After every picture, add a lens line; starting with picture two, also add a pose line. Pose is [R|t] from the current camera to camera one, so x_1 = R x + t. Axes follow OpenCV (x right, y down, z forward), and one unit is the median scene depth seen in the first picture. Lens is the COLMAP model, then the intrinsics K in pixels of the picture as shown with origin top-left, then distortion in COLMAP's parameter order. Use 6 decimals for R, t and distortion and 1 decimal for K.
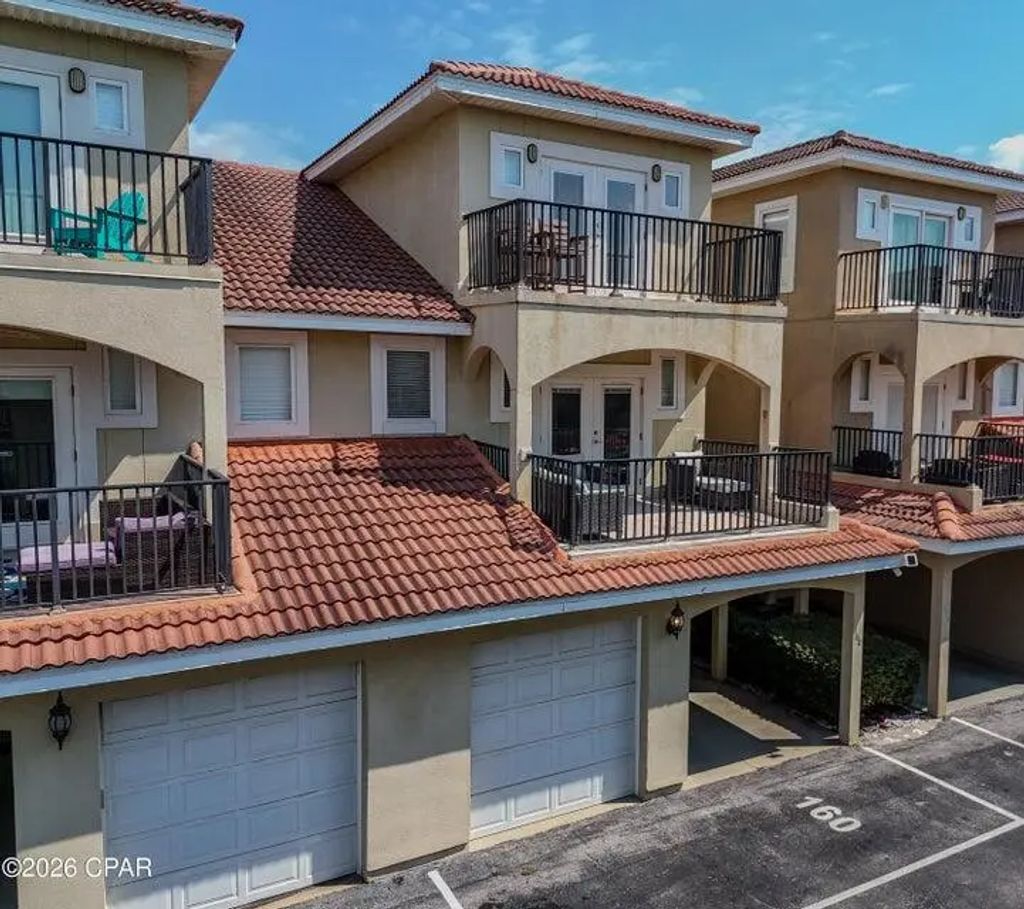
lens RADIAL K [[891.3, 0, 603.6], [0, 891.3, 457.0], [0, 0, 1]] dist [0.052457, -0.048991]
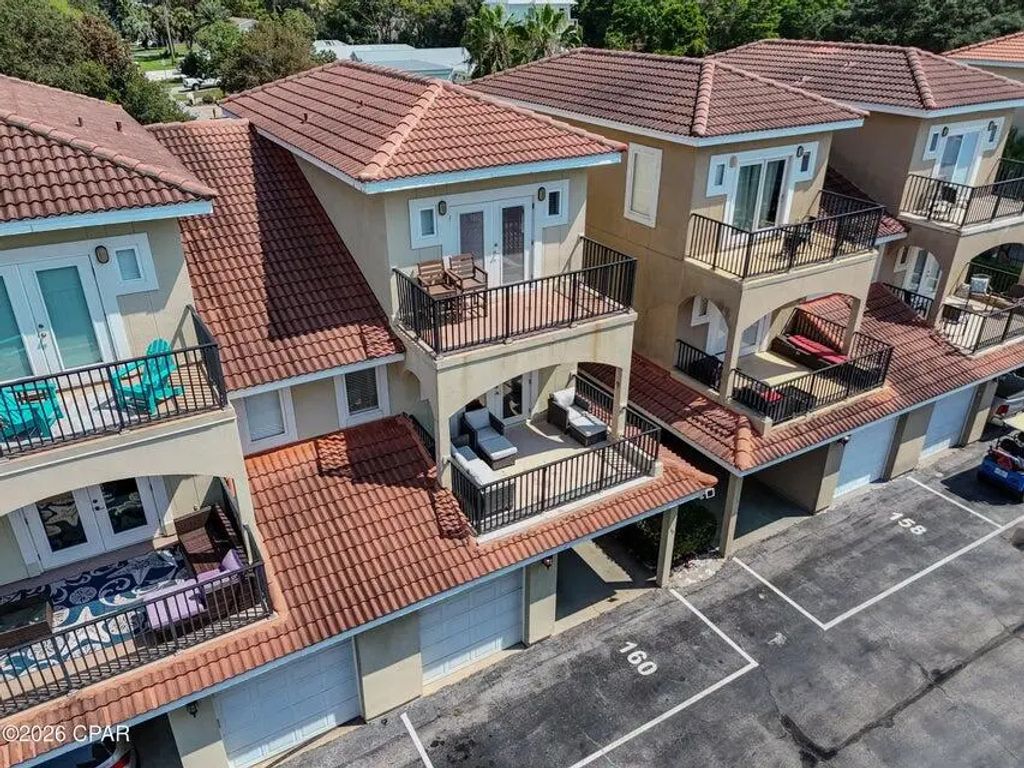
lens RADIAL K [[750.3, 0, 507.8], [0, 750.3, 383.8], [0, 0, 1]] dist [0.038614, -0.010900]
pose [[0.999852, -0.005181, -0.016401, 0.033054], [0.010952, 0.927029, 0.374830, -0.562493], [0.013263, -0.374954, 0.926949, -0.095177]]
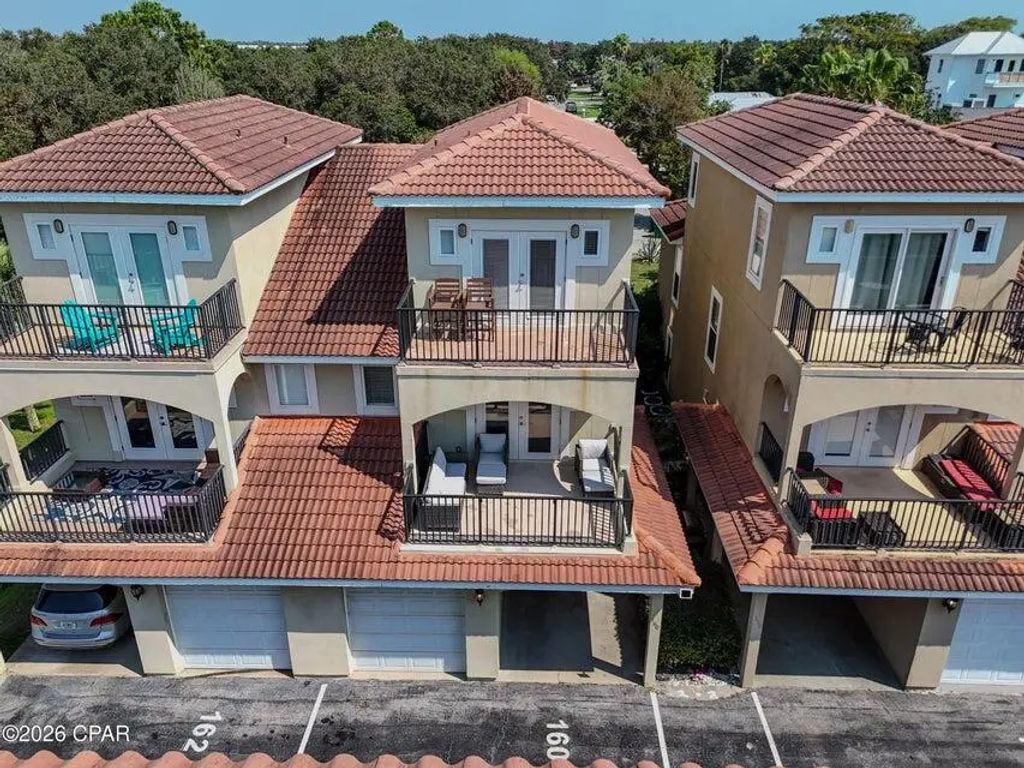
lens RADIAL K [[750.3, 0, 513.8], [0, 750.3, 383.9], [0, 0, 1]] dist [0.038614, -0.010900]
pose [[0.838953, 0.208054, -0.502863, 0.662630], [-0.038706, 0.944506, 0.326204, -0.545232], [0.542825, -0.254207, 0.800450, 0.093605]]
